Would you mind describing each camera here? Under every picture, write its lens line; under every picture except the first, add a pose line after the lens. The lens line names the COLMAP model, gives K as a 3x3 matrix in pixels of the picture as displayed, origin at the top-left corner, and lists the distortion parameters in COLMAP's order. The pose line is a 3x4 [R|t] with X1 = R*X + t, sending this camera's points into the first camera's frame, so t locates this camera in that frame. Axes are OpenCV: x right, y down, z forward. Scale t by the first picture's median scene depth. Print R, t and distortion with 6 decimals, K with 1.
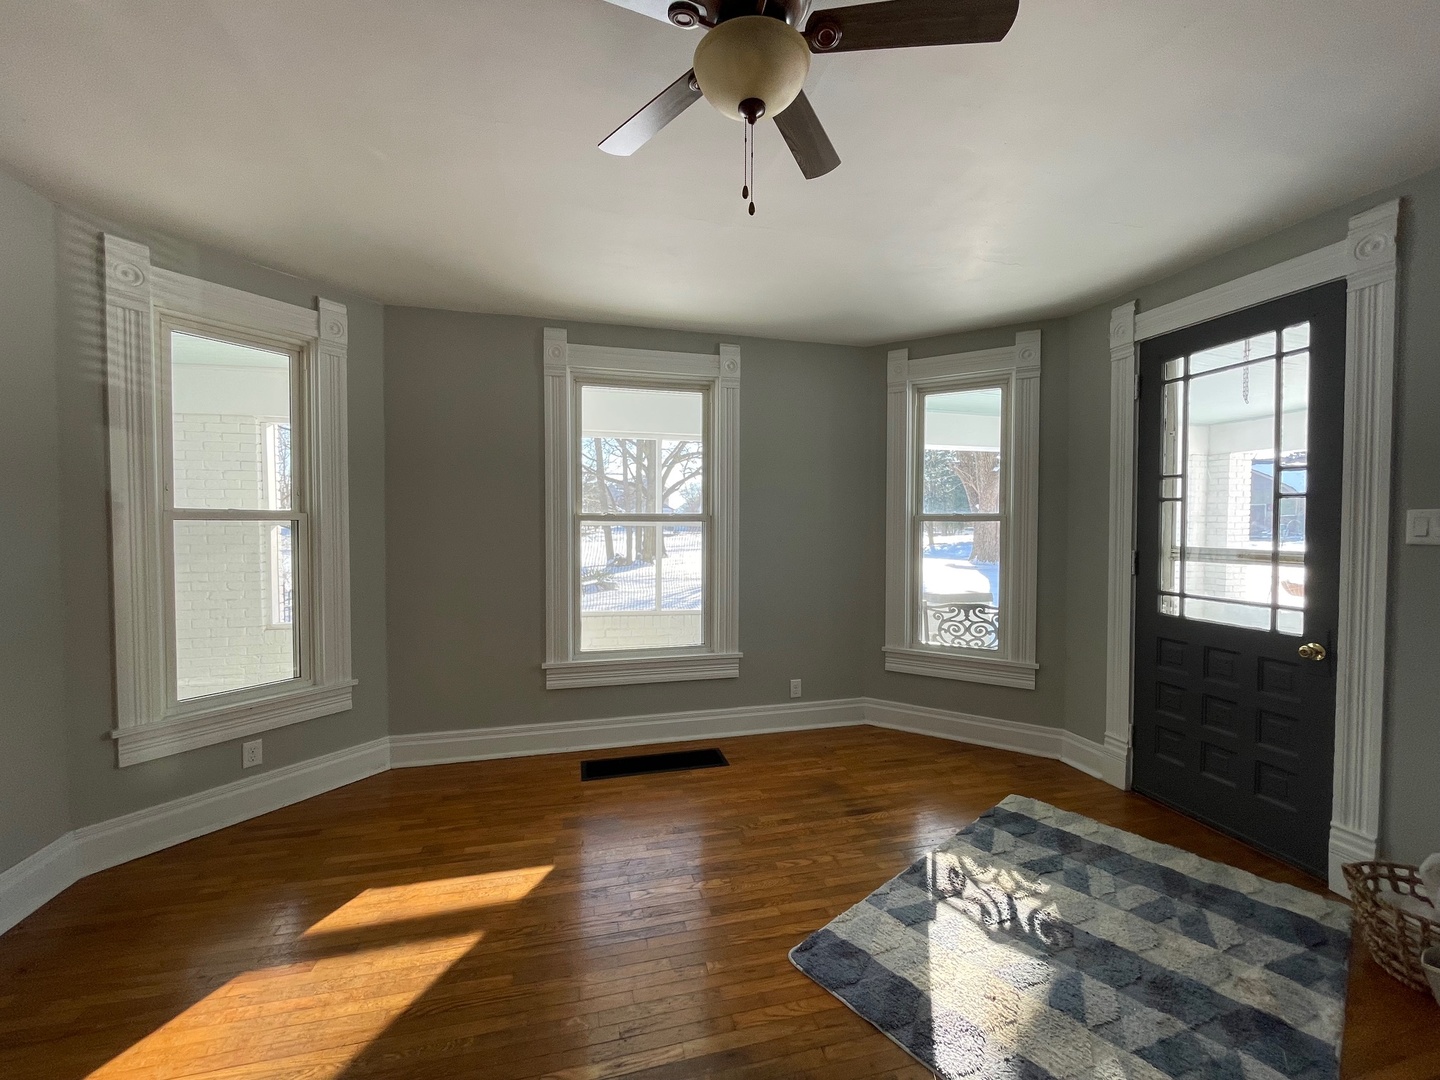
lens RADIAL K [[582.6, 0, 720.0], [0, 582.6, 540.0], [0, 0, 1]] dist [-0.001747, -0.002670]
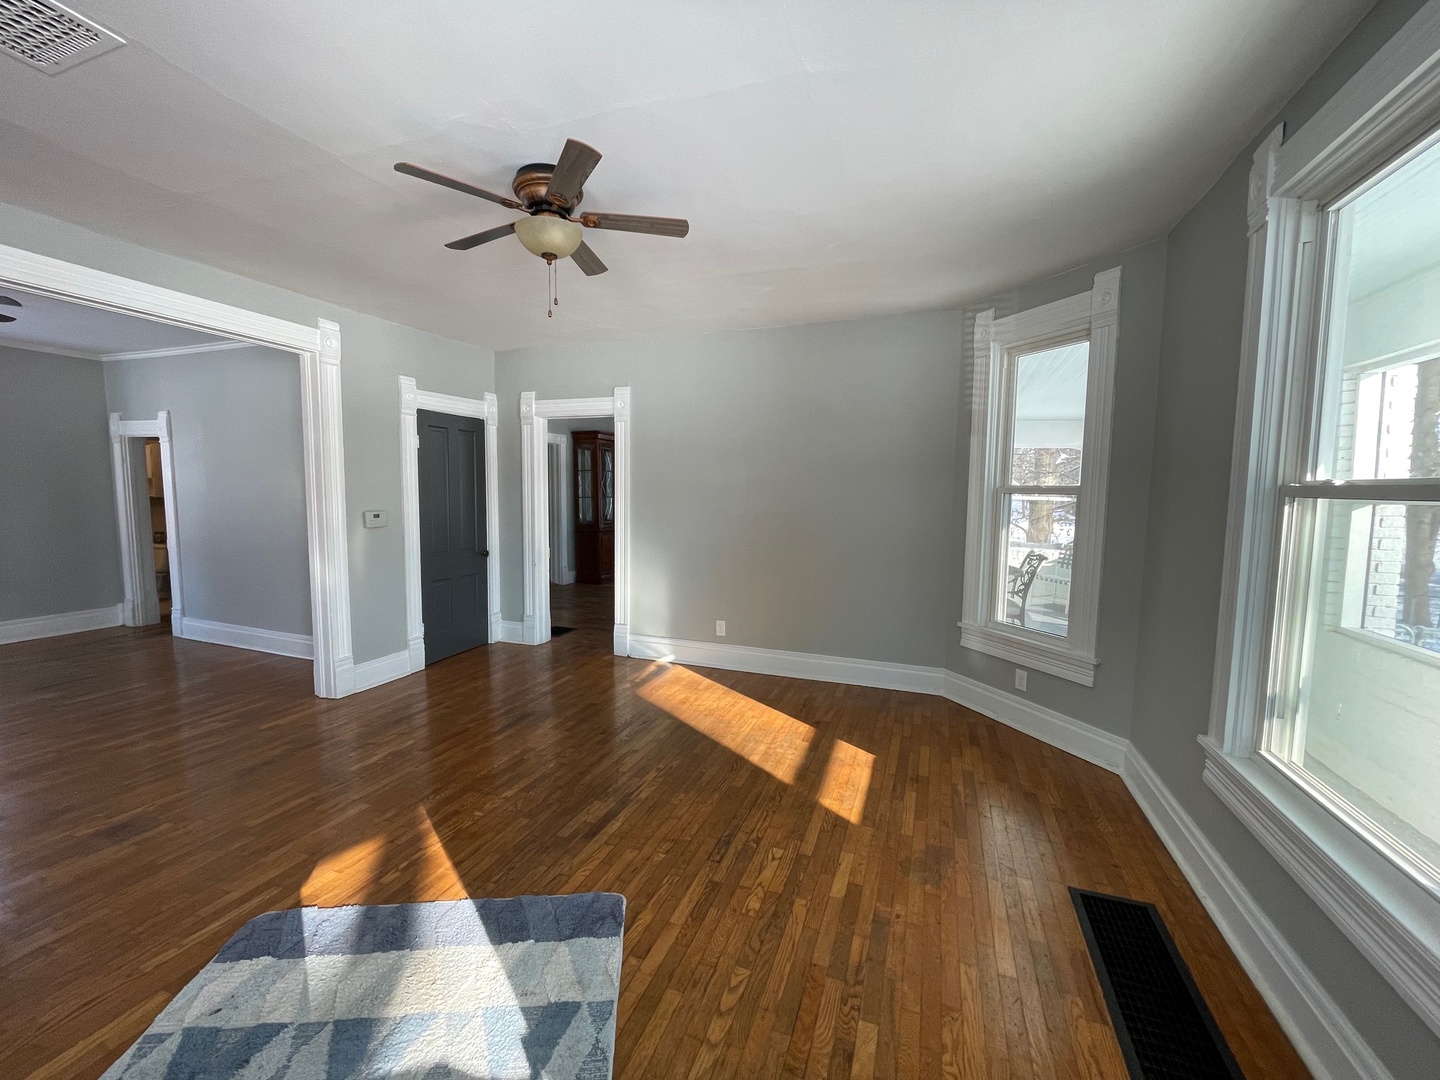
lens RADIAL K [[582.6, 0, 720.0], [0, 582.6, 540.0], [0, 0, 1]] dist [-0.001747, -0.002670]
pose [[-0.572603, 0.064450, -0.817296, 0.749119], [-0.039261, 0.993606, 0.105860, -0.054233], [0.818892, 0.092703, -0.566411, 1.488646]]
